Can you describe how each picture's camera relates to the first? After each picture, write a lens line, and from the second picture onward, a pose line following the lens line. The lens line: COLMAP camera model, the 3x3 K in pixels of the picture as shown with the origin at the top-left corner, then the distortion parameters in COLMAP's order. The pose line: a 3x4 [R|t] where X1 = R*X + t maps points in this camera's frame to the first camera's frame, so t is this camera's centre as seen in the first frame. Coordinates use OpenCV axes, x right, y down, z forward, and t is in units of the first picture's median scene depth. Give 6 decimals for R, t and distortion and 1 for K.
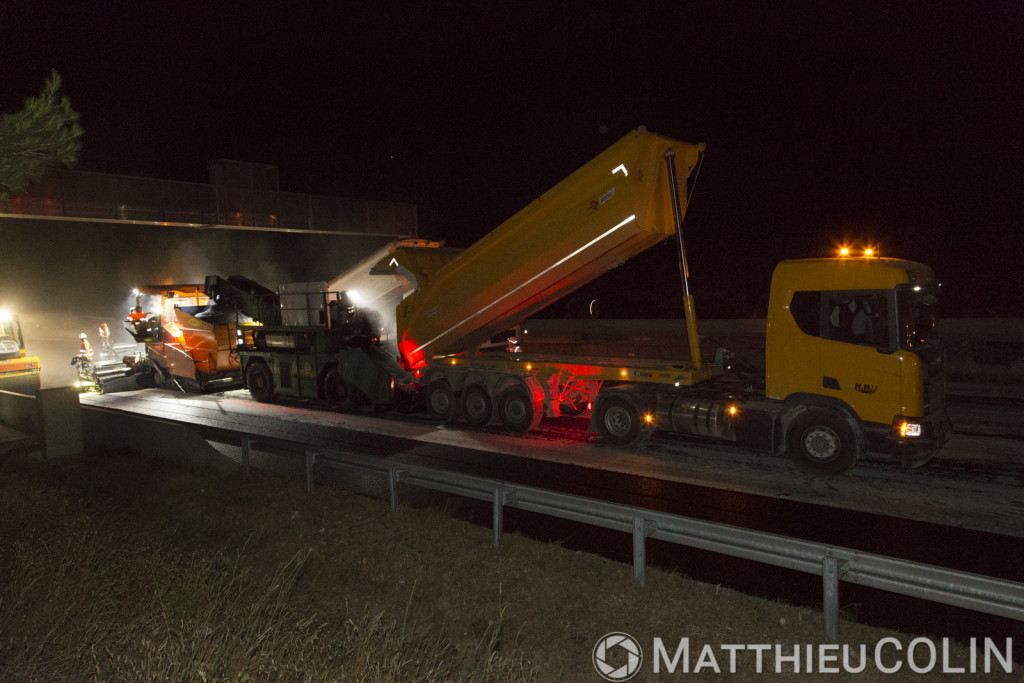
lens RADIAL K [[665.4, 0, 512.0], [0, 665.4, 341.5], [0, 0, 1]] dist [0.002697, 0.000875]
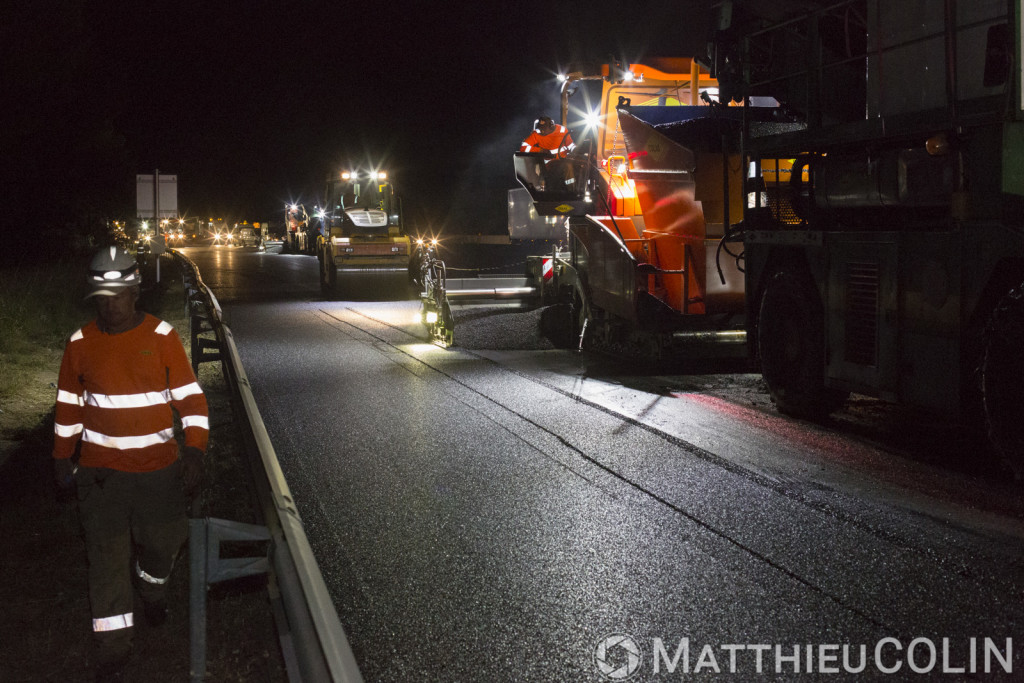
lens RADIAL K [[1455.3, 0, 512.0], [0, 1455.3, 341.5], [0, 0, 1]] dist [-0.010384, -0.032572]
pose [[0.763792, 0.090291, -0.639116, -0.066563], [-0.088620, 0.995460, 0.034725, 0.045758], [0.639349, 0.030116, 0.768326, 0.403616]]
